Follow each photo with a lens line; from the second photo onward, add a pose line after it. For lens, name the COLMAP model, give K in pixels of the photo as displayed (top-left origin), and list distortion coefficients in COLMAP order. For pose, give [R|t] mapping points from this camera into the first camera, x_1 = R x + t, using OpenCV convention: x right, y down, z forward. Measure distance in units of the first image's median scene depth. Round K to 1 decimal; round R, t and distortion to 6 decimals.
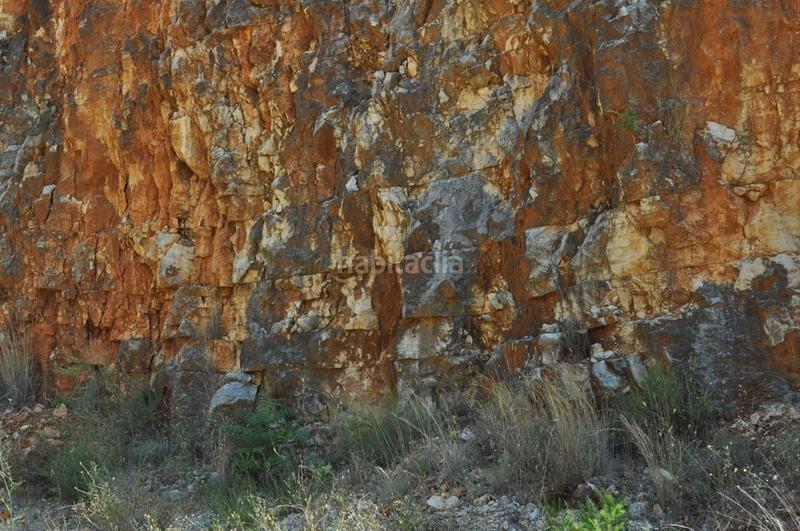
lens RADIAL K [[1357.4, 0, 400.3], [0, 1357.4, 265.4], [0, 0, 1]] dist [-0.020655, 0.000000]
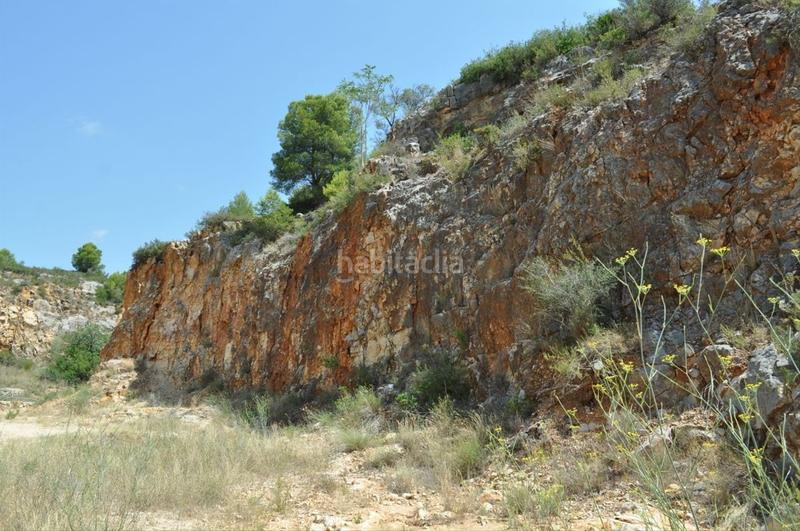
lens RADIAL K [[620.0, 0, 403.0], [0, 620.0, 264.5], [0, 0, 1]] dist [-0.019597, 0.012489]
pose [[0.880493, -0.083614, -0.466627, 1.326789], [0.029316, 0.992042, -0.122445, -0.091437], [0.473152, 0.094132, 0.875938, -0.761820]]
